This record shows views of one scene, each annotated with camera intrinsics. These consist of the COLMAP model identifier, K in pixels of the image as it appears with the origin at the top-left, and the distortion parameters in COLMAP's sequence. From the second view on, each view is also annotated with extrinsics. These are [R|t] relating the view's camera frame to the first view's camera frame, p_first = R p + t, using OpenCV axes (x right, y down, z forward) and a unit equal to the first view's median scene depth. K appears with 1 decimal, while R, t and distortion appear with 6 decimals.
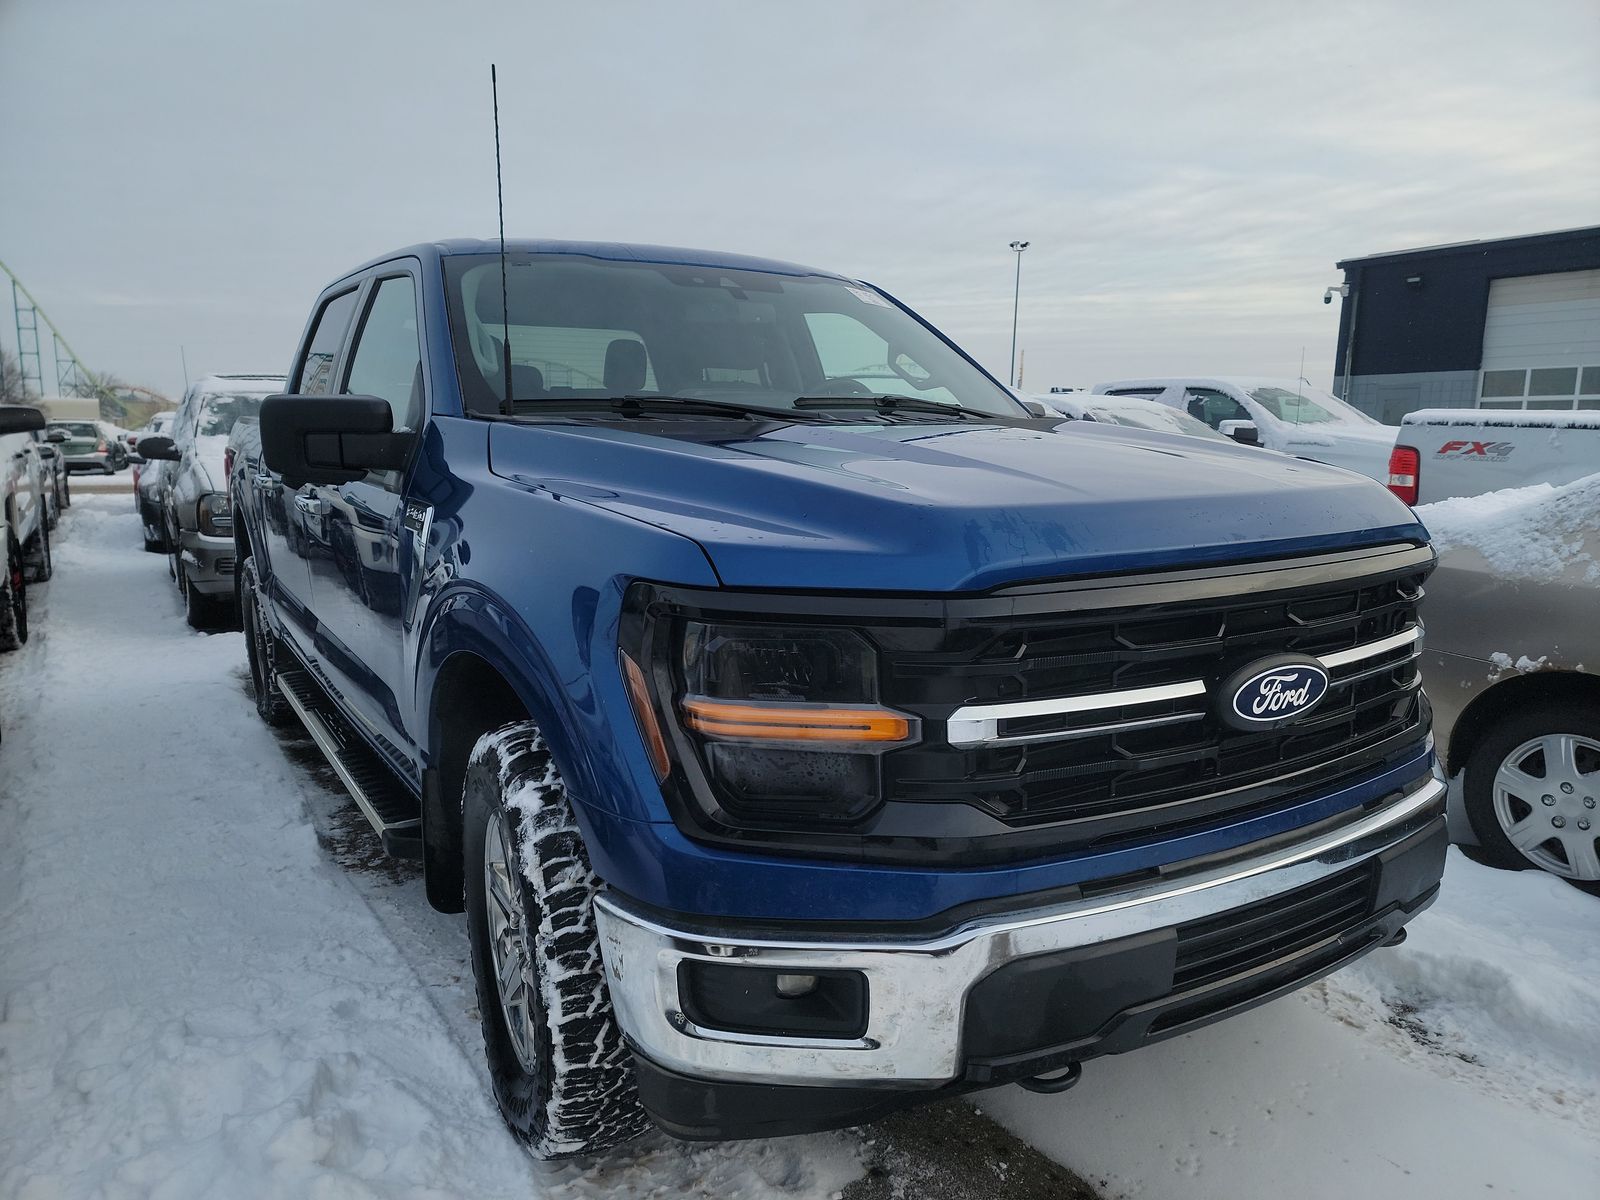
lens RADIAL K [[1107.3, 0, 811.7], [0, 1107.3, 604.1], [0, 0, 1]] dist [0.082909, -0.068256]
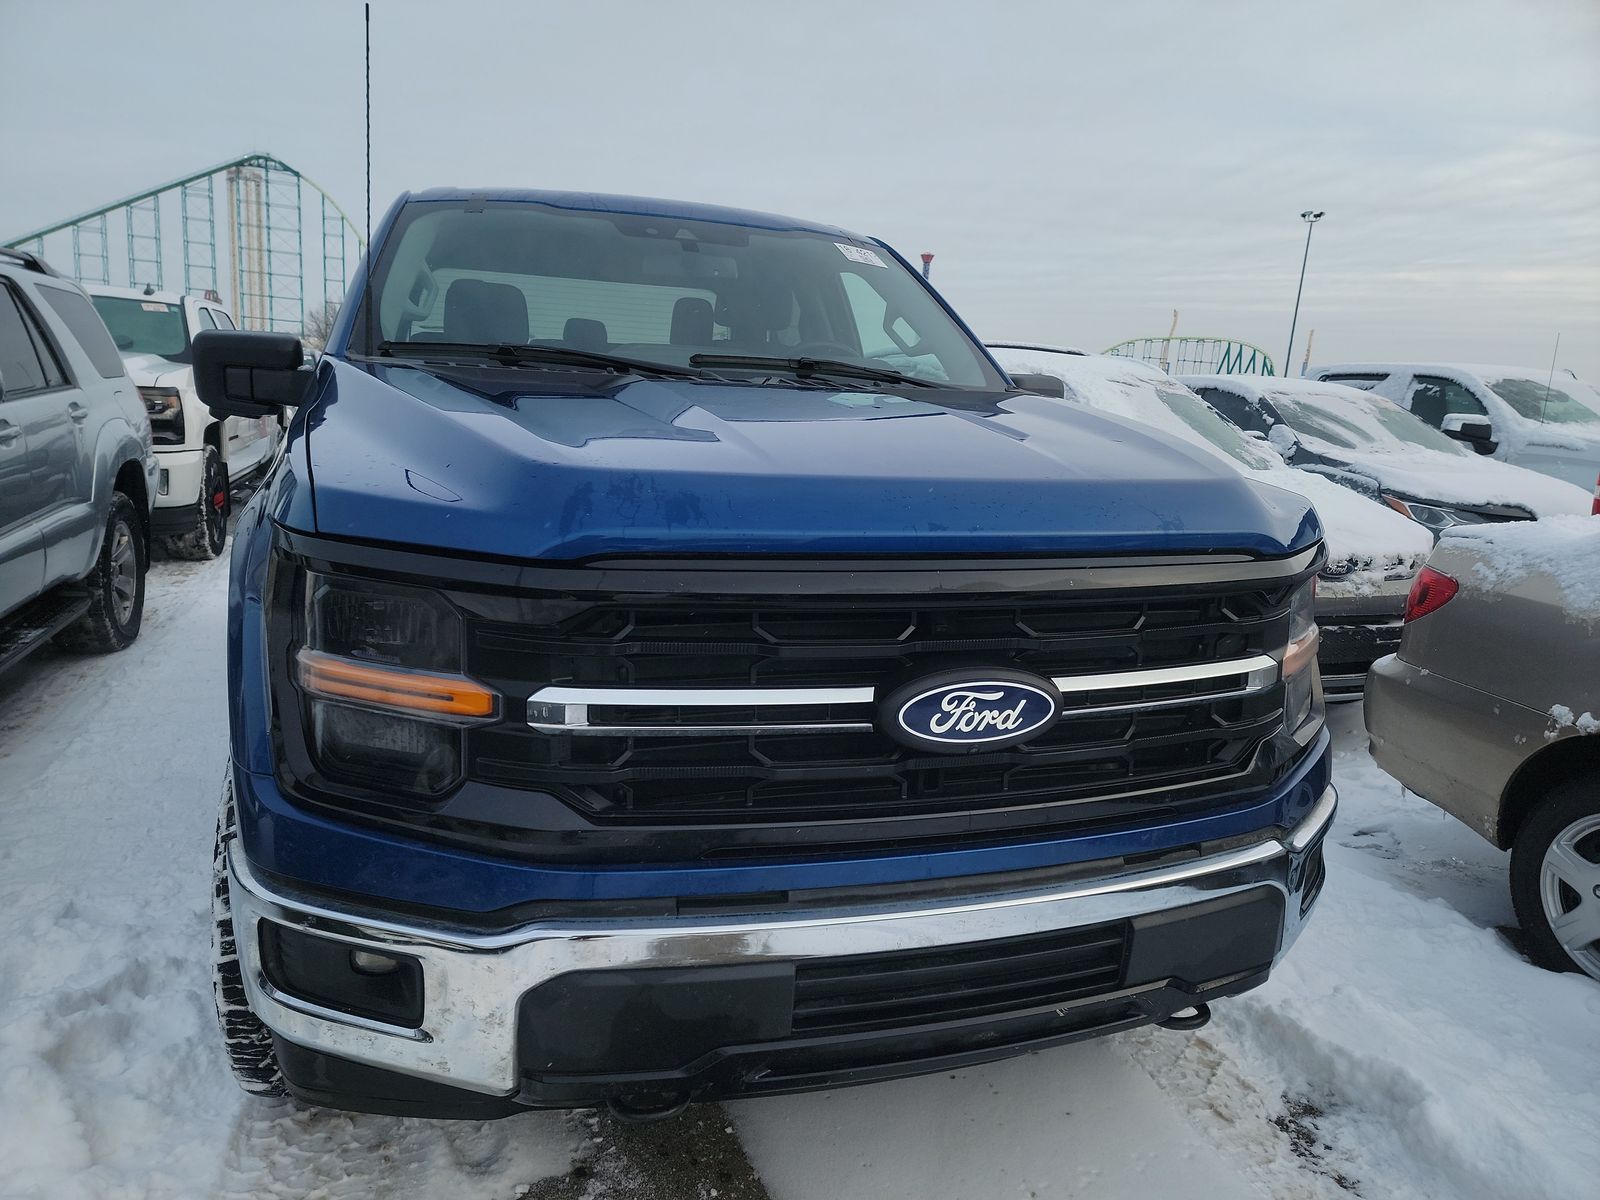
lens RADIAL K [[1107.3, 0, 803.3], [0, 1107.3, 589.8], [0, 0, 1]] dist [0.082909, -0.068256]
pose [[0.969868, 0.088606, -0.226947, 0.402871], [-0.085714, 0.996064, 0.022585, -0.018642], [0.228055, -0.002452, 0.973645, 0.120949]]
